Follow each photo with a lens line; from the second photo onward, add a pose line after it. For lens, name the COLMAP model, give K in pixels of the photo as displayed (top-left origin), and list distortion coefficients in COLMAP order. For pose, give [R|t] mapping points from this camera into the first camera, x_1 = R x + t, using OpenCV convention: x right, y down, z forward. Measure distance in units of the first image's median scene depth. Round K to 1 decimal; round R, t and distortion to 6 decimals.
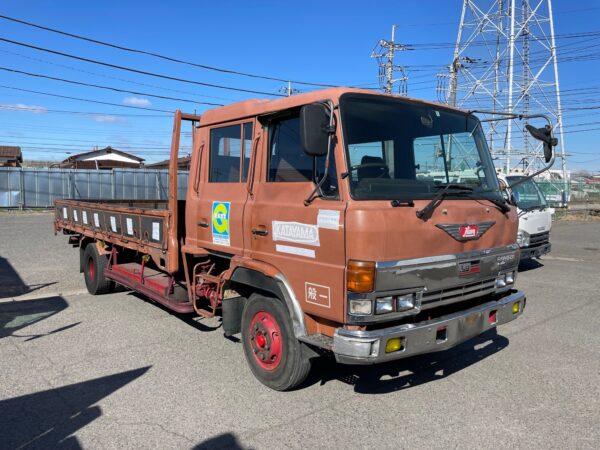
lens RADIAL K [[462.1, 0, 303.8], [0, 462.1, 226.9], [0, 0, 1]] dist [-0.000779, -0.010748]
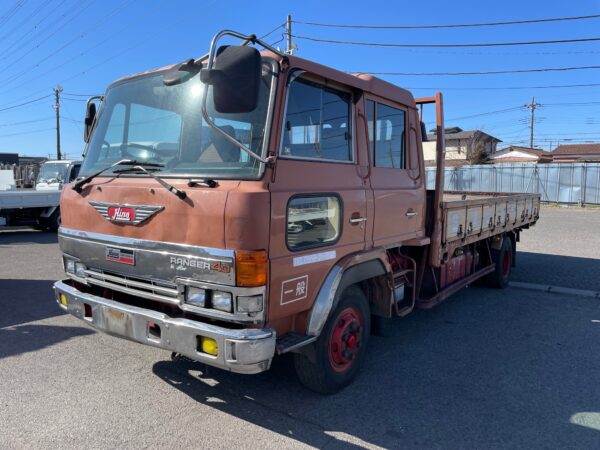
lens RADIAL K [[462.1, 0, 303.8], [0, 462.1, 226.9], [0, 0, 1]] dist [-0.000779, -0.010748]
pose [[0.244553, 0.086049, -0.965810, 1.081242], [-0.084309, 0.994169, 0.067227, -0.044728], [0.965964, 0.064986, 0.250382, 0.941960]]
